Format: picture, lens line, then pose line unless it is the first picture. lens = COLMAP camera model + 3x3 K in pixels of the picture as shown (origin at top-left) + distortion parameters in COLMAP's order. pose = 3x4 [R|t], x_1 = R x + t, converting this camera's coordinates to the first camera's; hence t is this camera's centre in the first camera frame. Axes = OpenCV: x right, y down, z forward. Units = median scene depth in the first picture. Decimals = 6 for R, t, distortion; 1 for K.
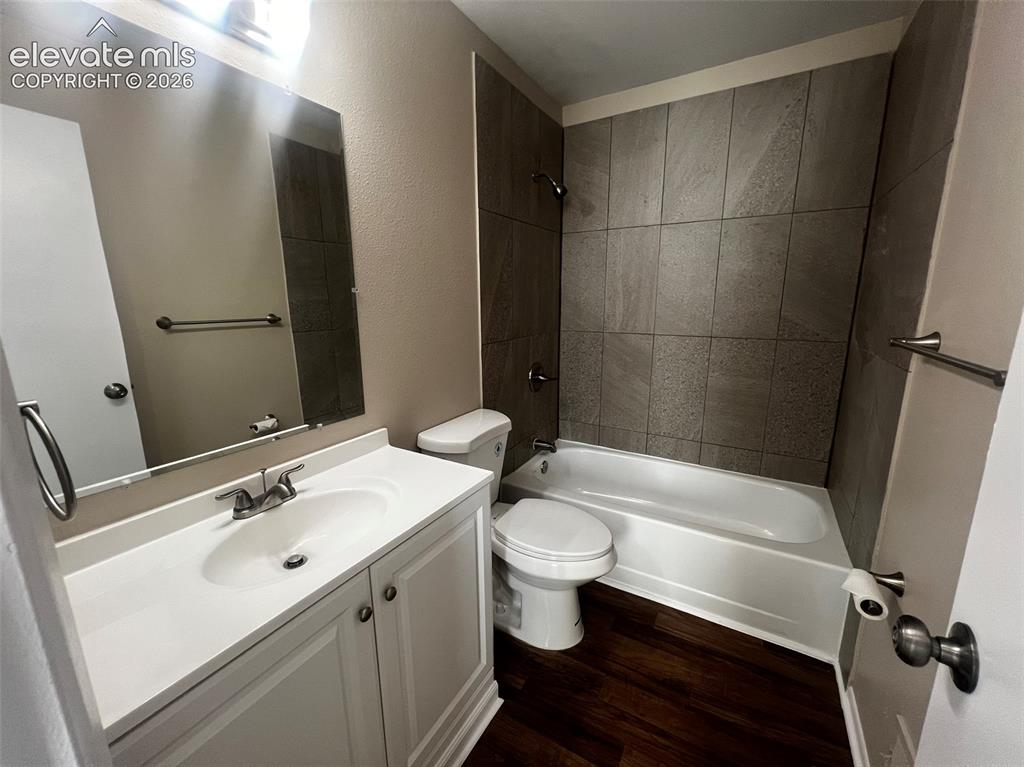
lens RADIAL K [[402.7, 0, 518.5], [0, 402.7, 381.3], [0, 0, 1]] dist [-0.008527, -0.000004]
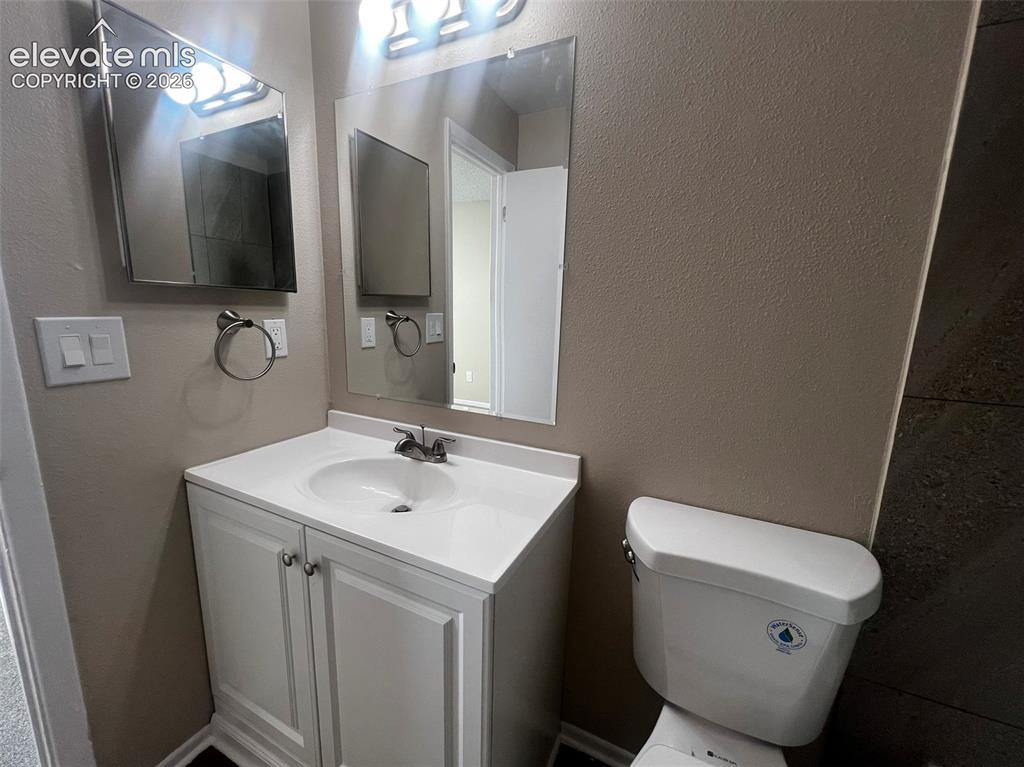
lens RADIAL K [[412.7, 0, 511.1], [0, 412.7, 379.0], [0, 0, 1]] dist [0.002392, -0.000898]
pose [[0.067728, 0.177979, -0.981701, 0.520297], [-0.229006, 0.960462, 0.158329, -0.154321], [0.971066, 0.214092, 0.105809, 1.075036]]
